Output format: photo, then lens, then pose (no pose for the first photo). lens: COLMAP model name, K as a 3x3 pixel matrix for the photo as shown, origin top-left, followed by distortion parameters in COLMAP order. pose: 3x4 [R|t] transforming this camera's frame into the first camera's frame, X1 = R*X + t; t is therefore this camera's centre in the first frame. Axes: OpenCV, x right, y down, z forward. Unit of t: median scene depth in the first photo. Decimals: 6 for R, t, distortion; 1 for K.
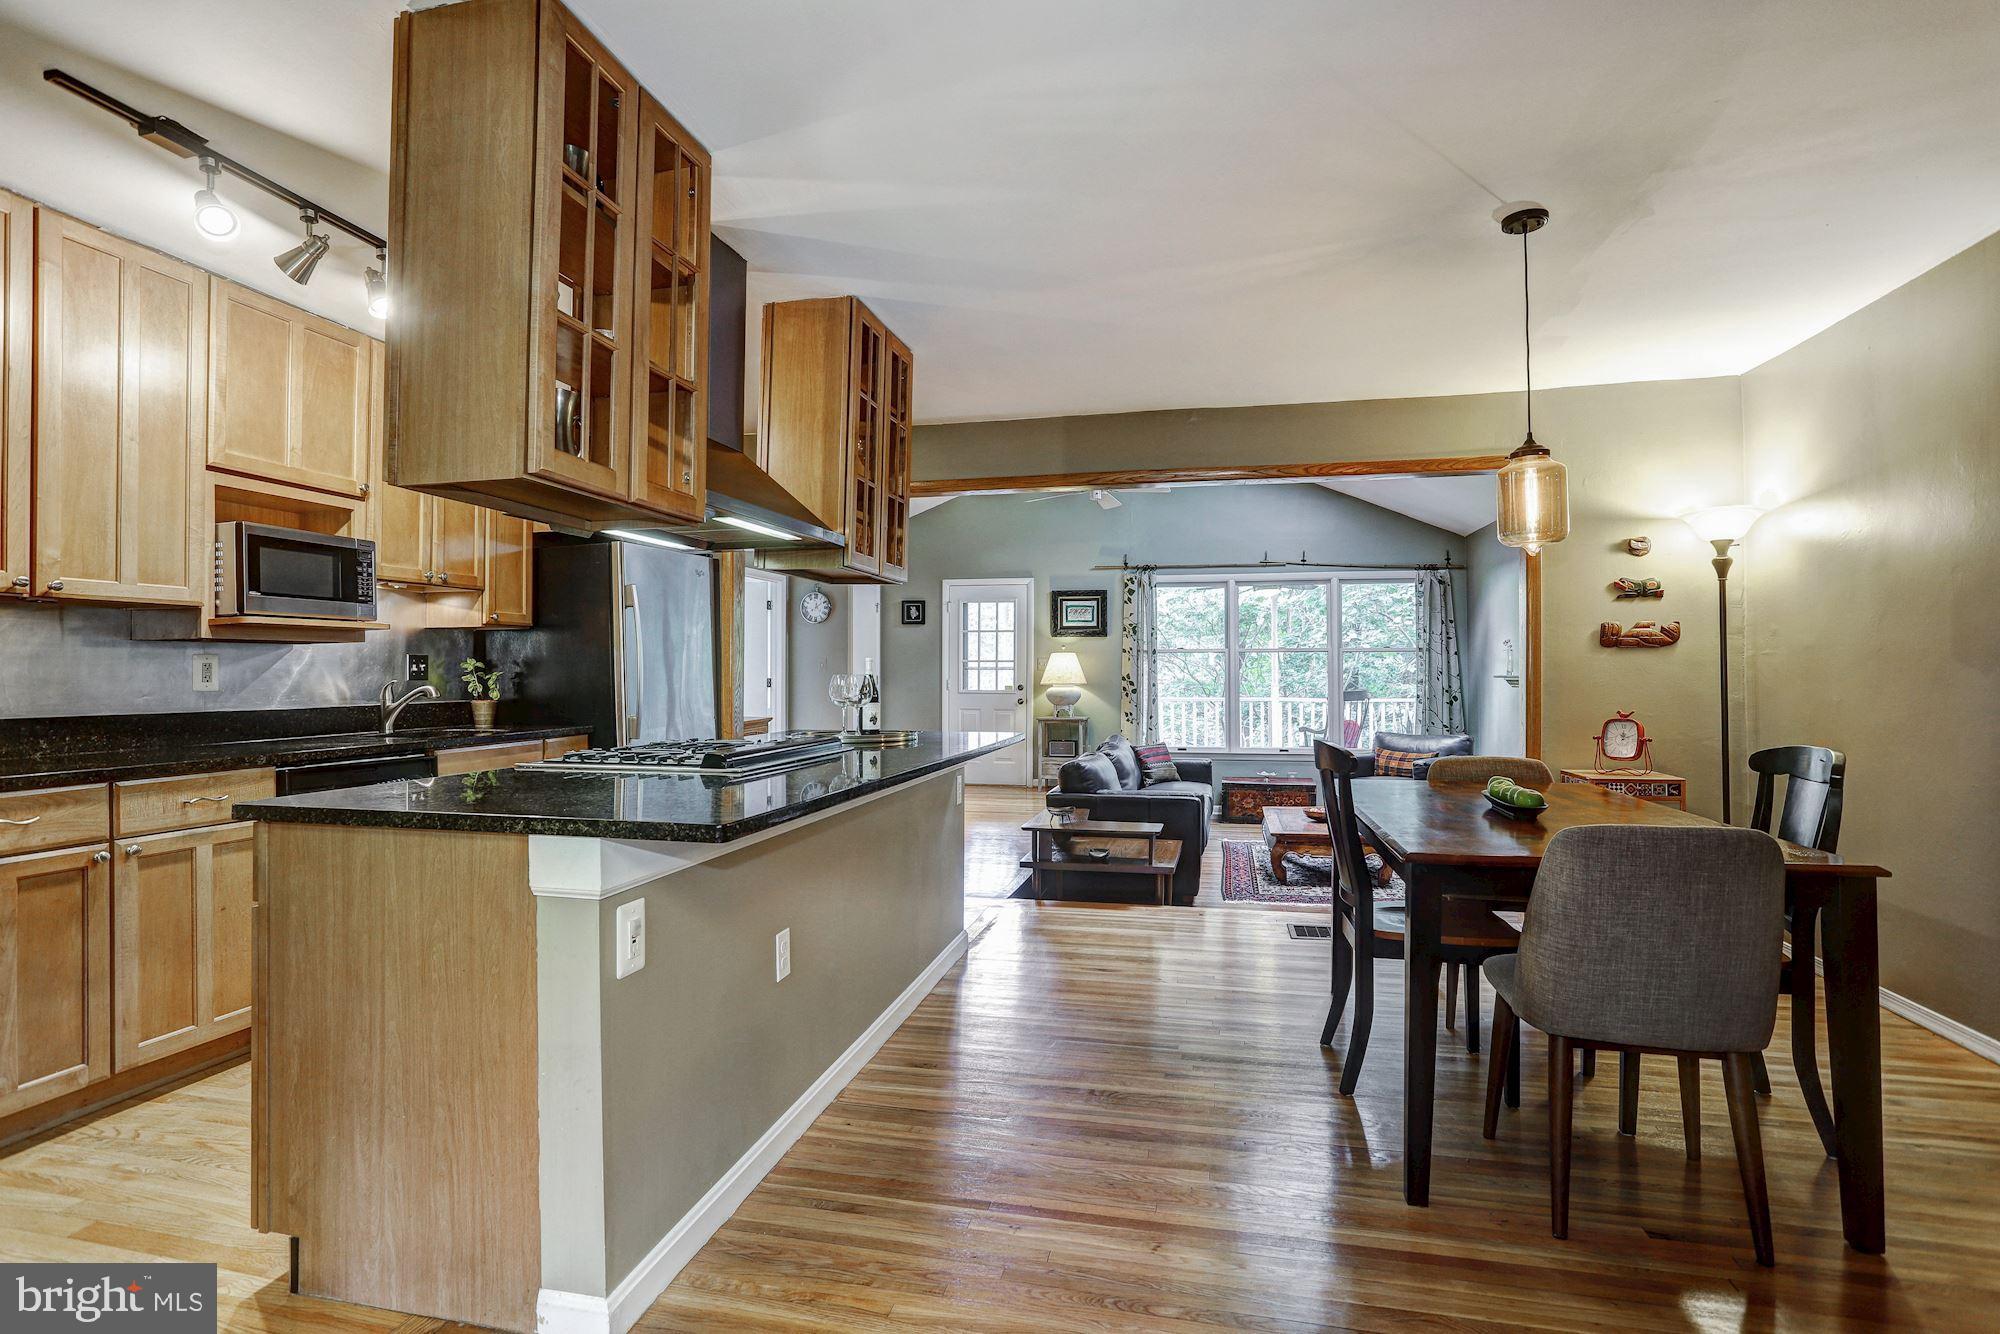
lens RADIAL K [[979.8, 0, 989.5], [0, 979.8, 661.2], [0, 0, 1]] dist [-0.062334, 0.035854]
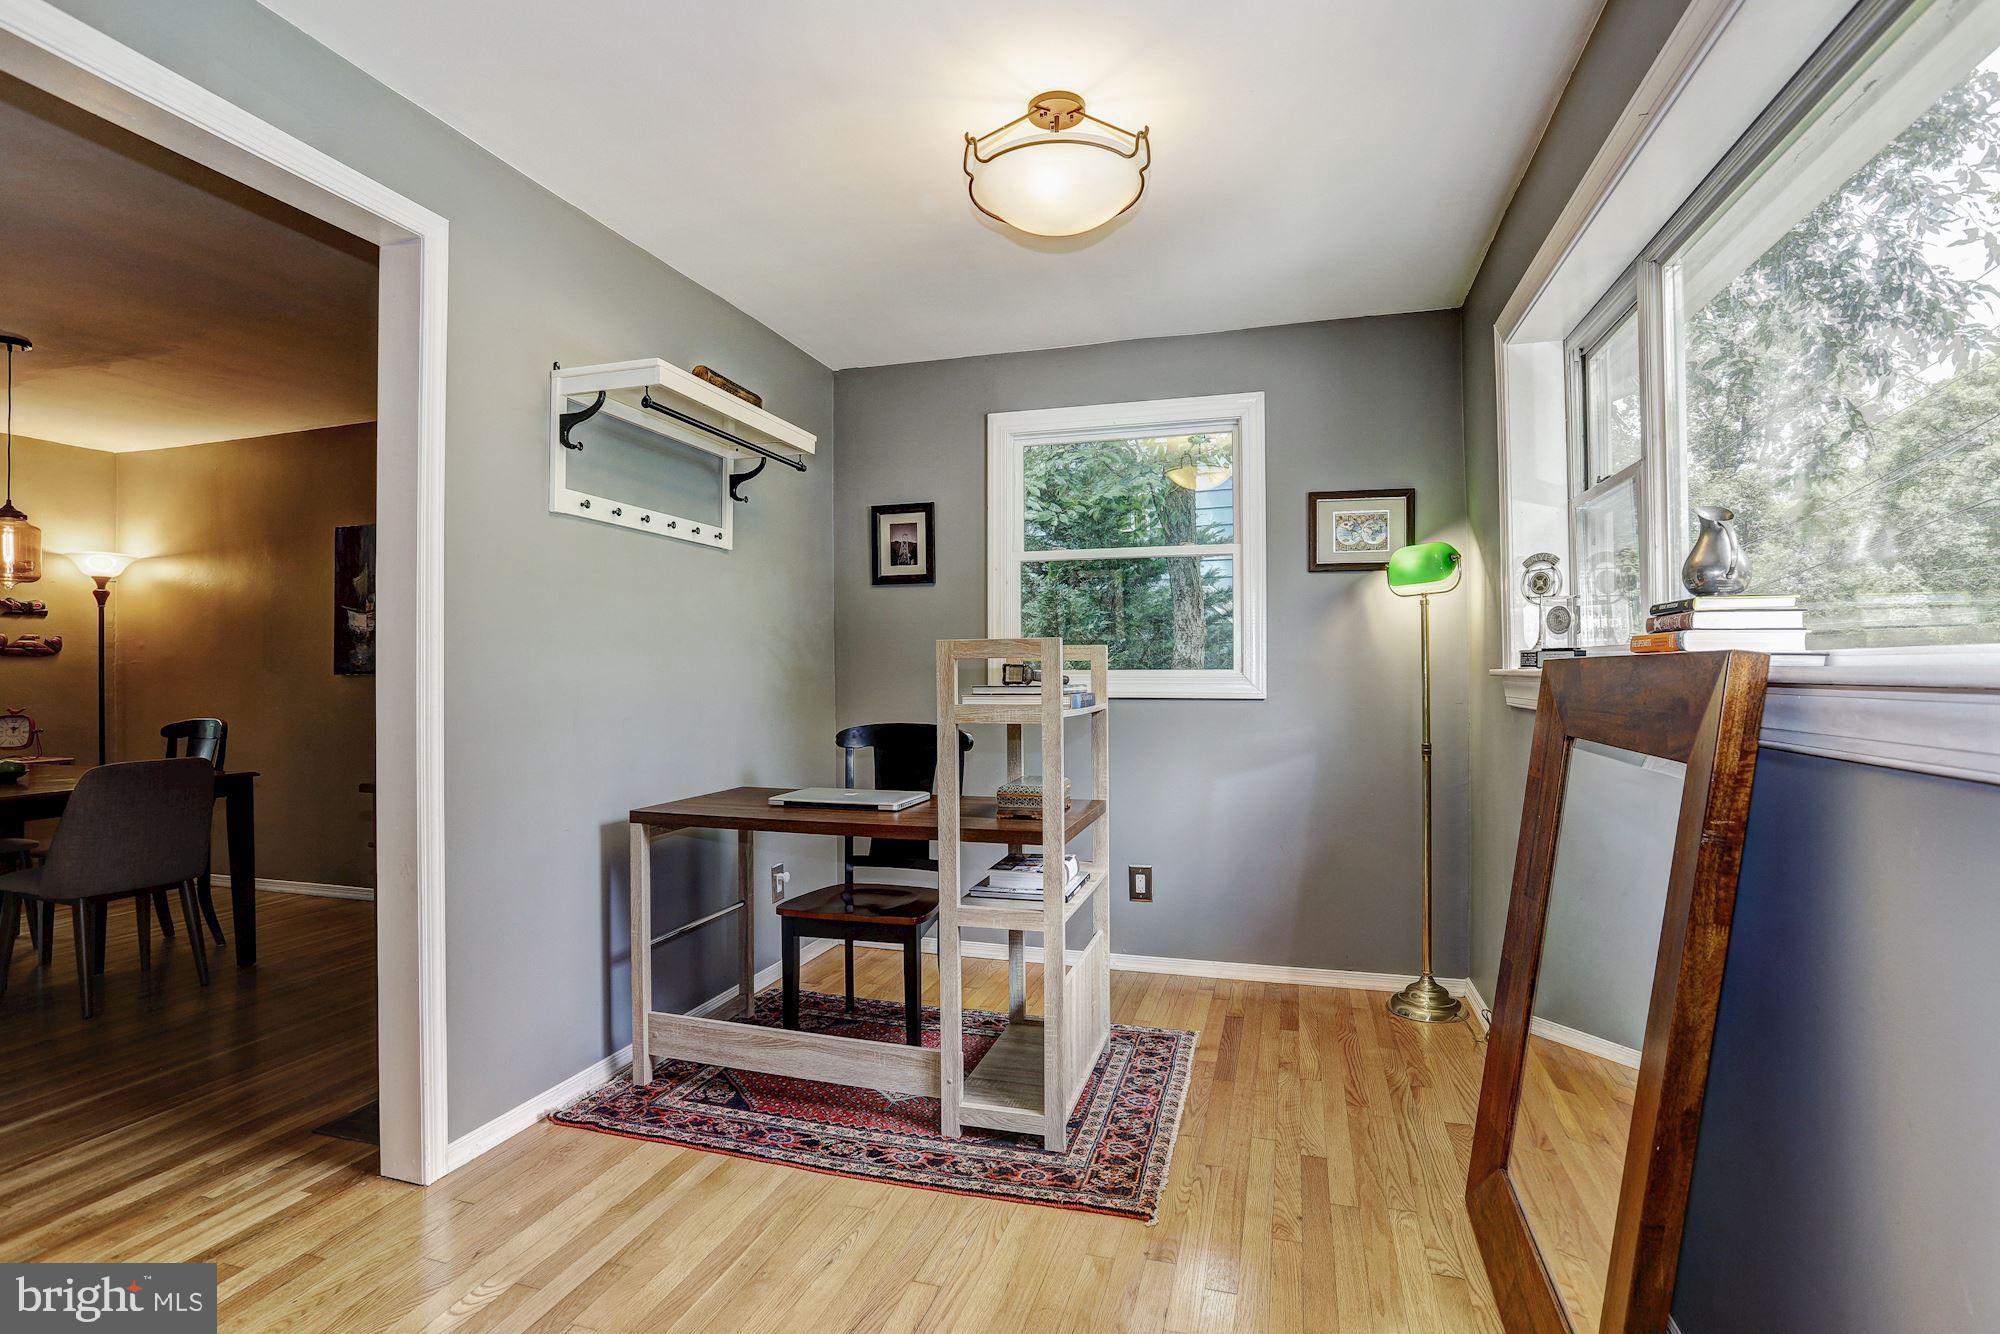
lens RADIAL K [[970.1, 0, 990.7], [0, 970.1, 662.1], [0, 0, 1]] dist [-0.069220, 0.031452]
pose [[0.065164, 0.009705, 0.997827, -0.293535], [-0.004791, 0.999944, -0.009412, -0.001508], [-0.997863, -0.004167, 0.065207, -0.207470]]
